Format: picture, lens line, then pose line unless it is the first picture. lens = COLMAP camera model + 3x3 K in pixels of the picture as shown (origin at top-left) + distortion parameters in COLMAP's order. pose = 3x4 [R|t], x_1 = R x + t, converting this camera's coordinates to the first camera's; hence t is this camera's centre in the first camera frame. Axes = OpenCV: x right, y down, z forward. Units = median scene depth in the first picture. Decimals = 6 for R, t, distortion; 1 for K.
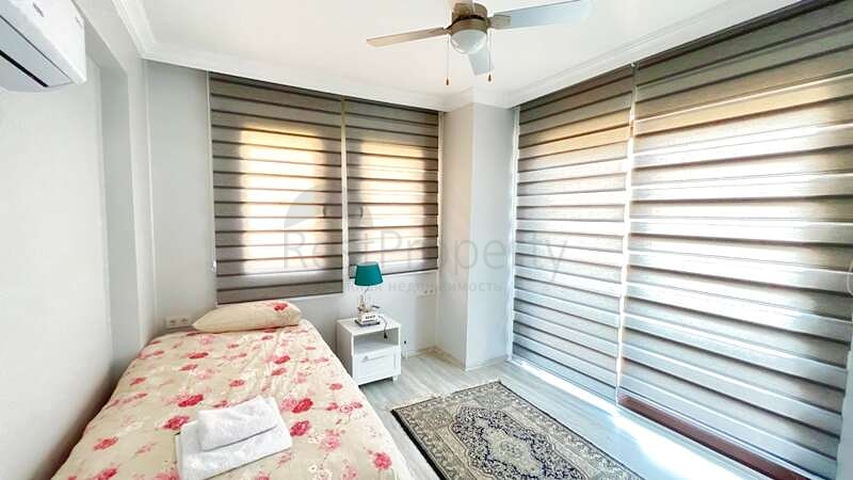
lens RADIAL K [[341.6, 0, 422.9], [0, 341.6, 238.3], [0, 0, 1]] dist [-0.001432, 0.000162]
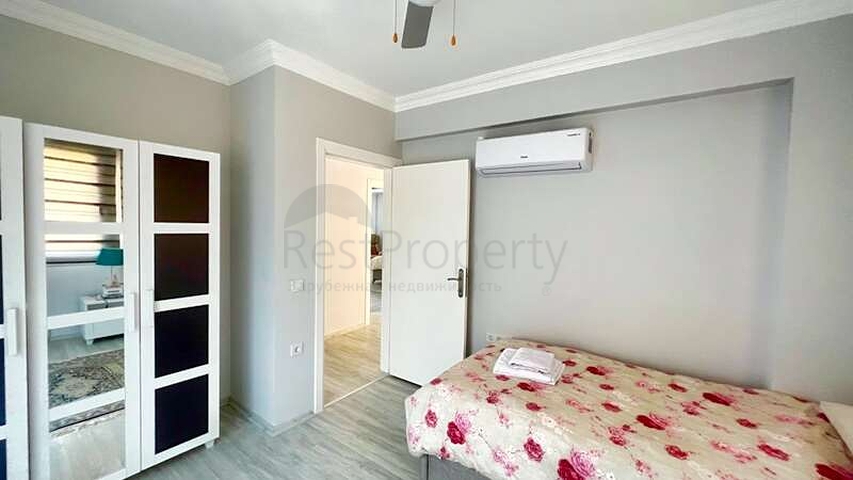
lens RADIAL K [[341.6, 0, 422.9], [0, 341.6, 238.3], [0, 0, 1]] dist [-0.001432, 0.000162]
pose [[-0.914056, -0.013285, -0.405369, 0.389356], [-0.060535, 0.992737, 0.103964, -0.104490], [0.401044, 0.119568, -0.908222, 1.561457]]
